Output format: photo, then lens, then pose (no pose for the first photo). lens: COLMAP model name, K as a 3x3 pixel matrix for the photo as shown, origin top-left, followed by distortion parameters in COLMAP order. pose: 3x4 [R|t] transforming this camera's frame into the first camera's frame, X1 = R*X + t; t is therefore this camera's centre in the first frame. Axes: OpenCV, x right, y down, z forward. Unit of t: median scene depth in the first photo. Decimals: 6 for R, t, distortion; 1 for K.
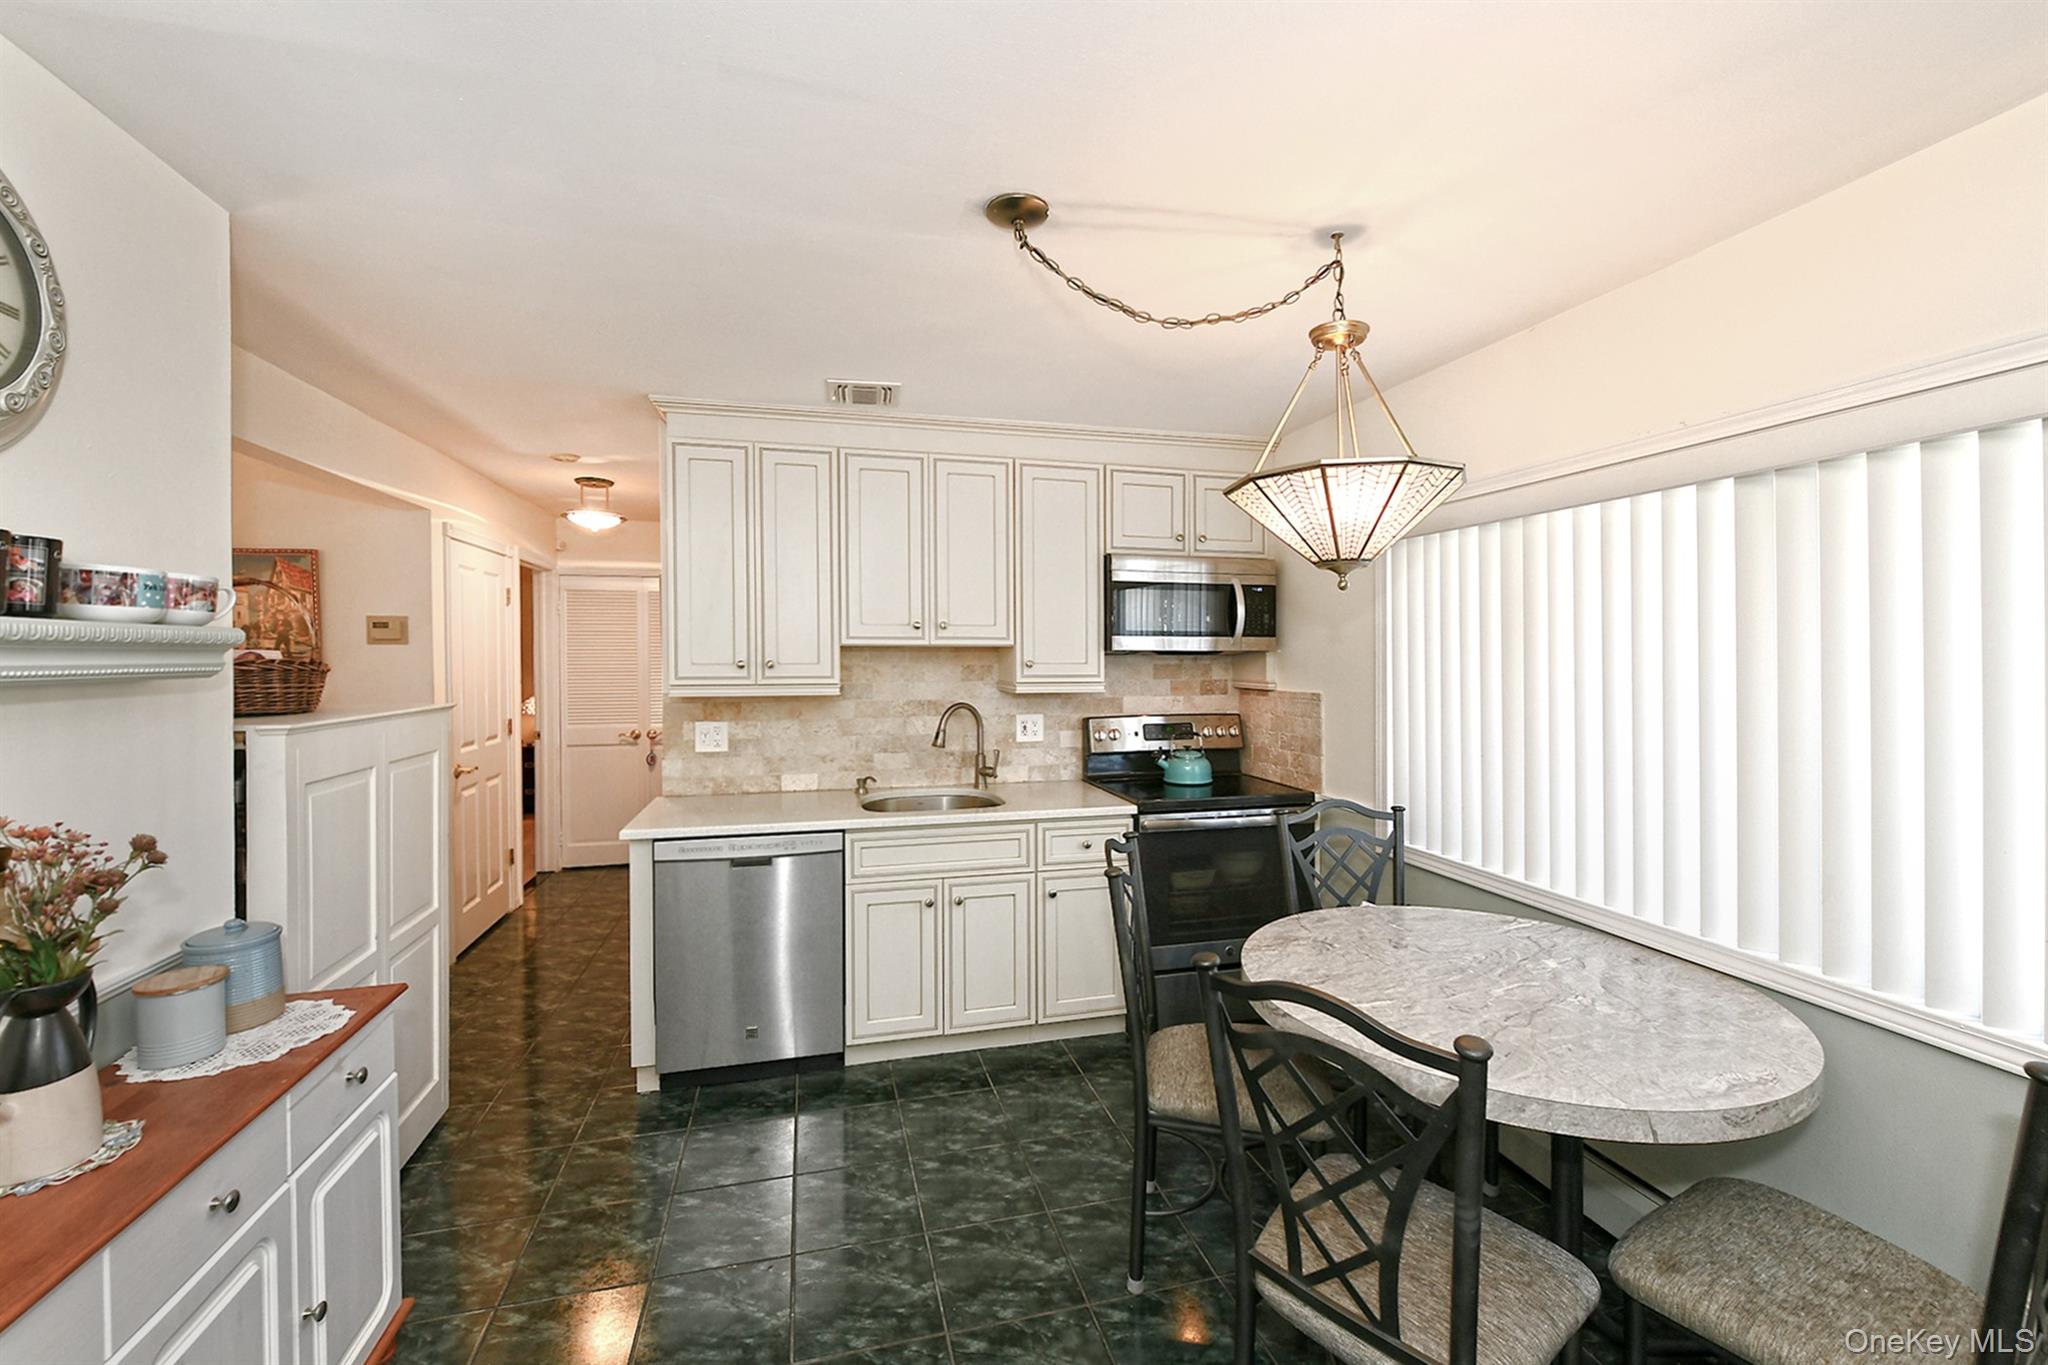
lens RADIAL K [[819.6, 0, 1023.0], [0, 819.6, 662.7], [0, 0, 1]] dist [-0.003065, 0.000362]
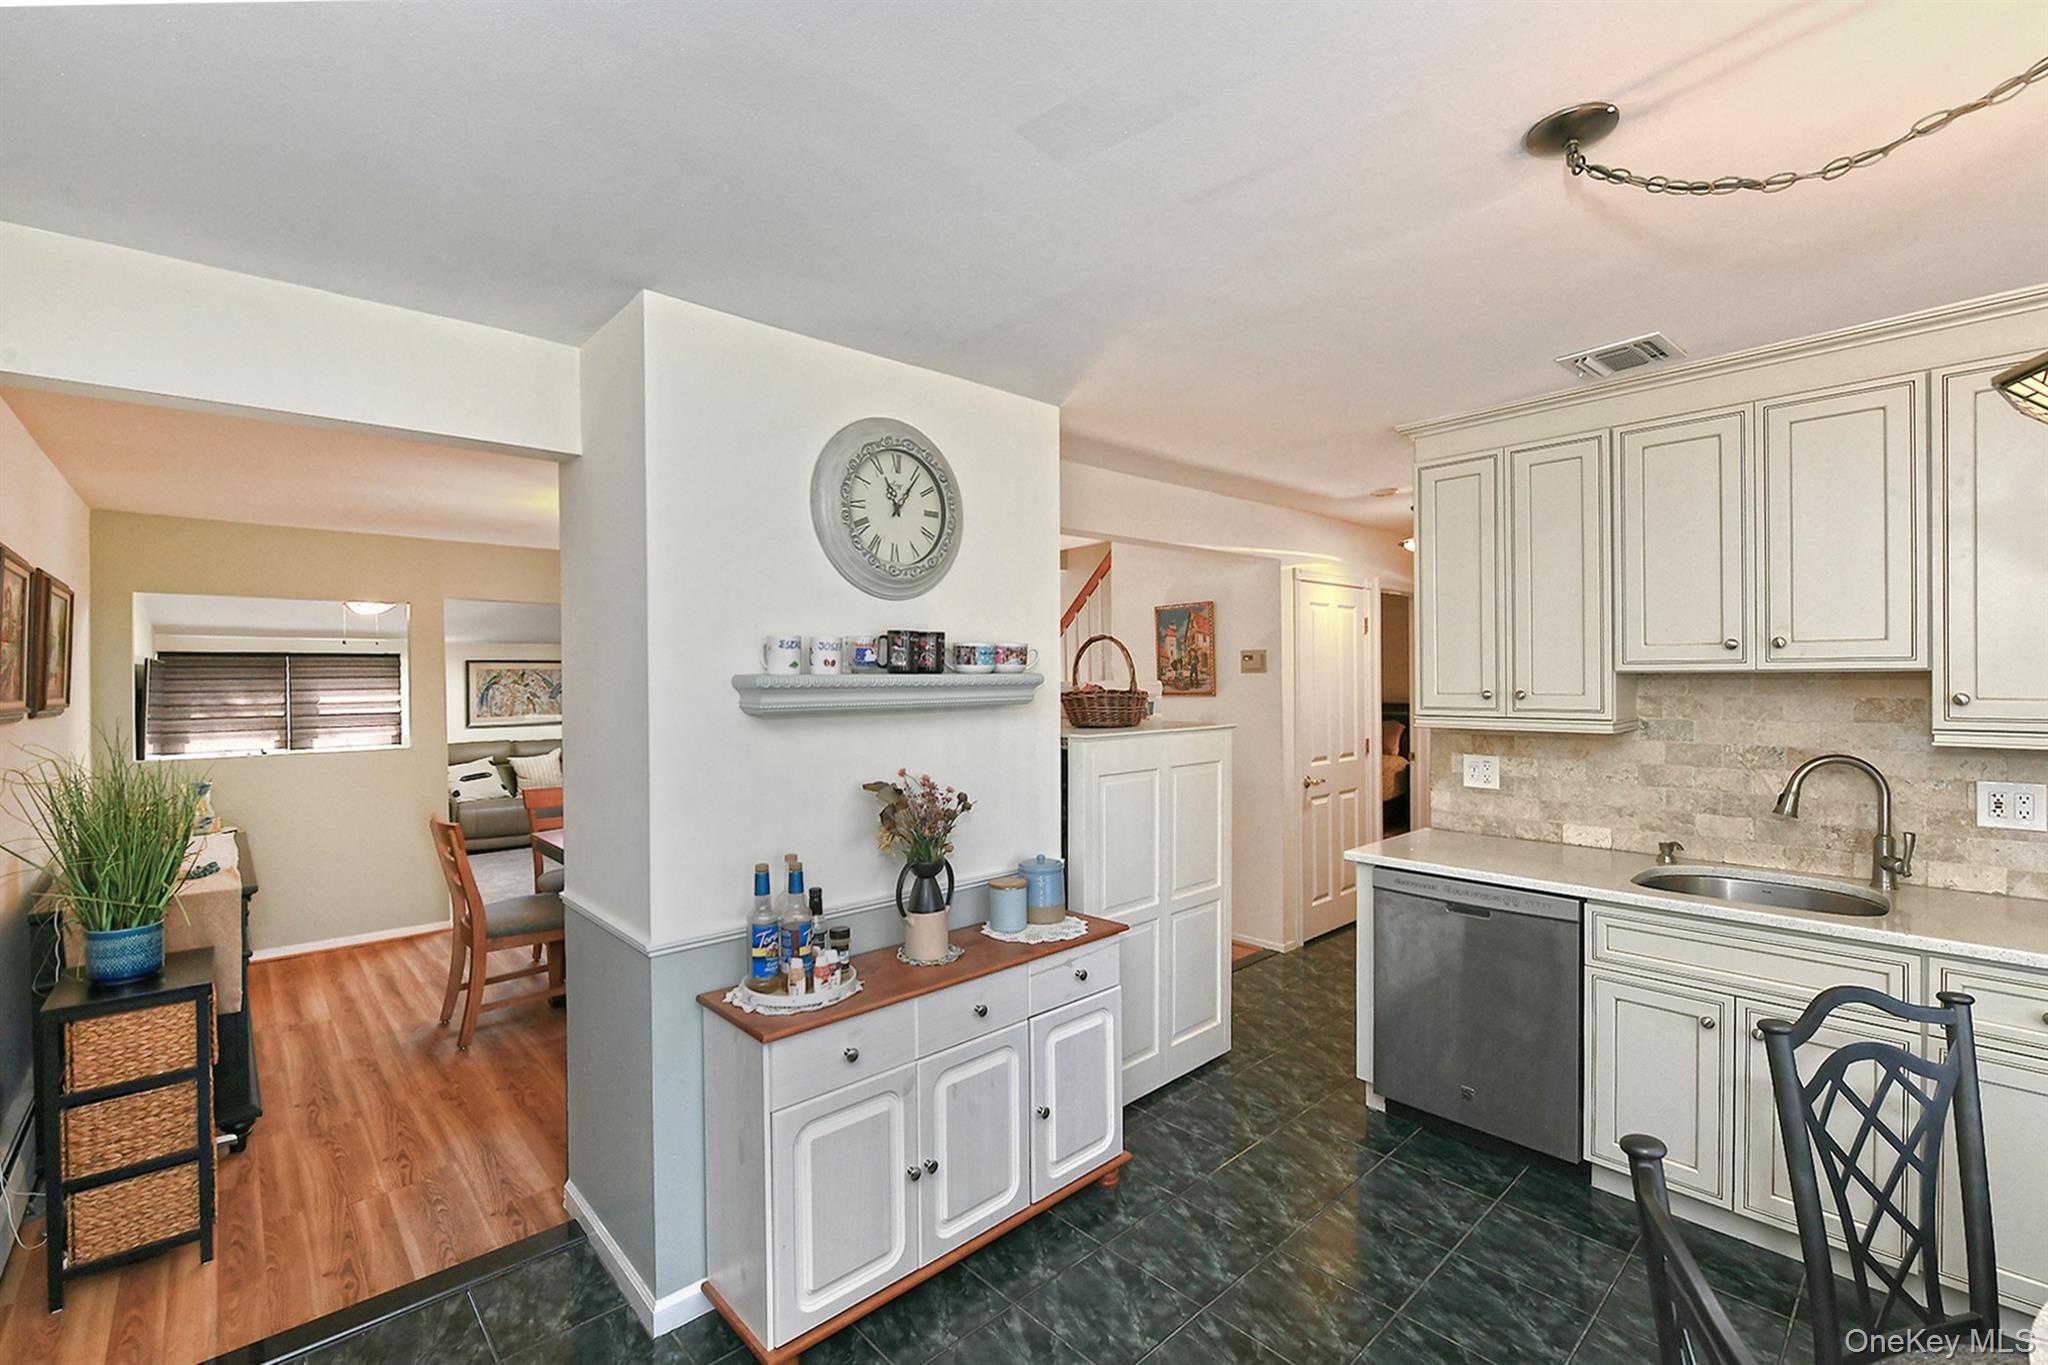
lens RADIAL K [[887.4, 0, 1024.0], [0, 887.4, 682.5], [0, 0, 1]] dist [-0.001088, -0.001041]
pose [[0.466418, 0.002491, -0.884561, 0.279547], [0.001521, 0.999992, 0.003618, -0.015352], [0.884563, -0.003033, 0.466411, 0.078676]]
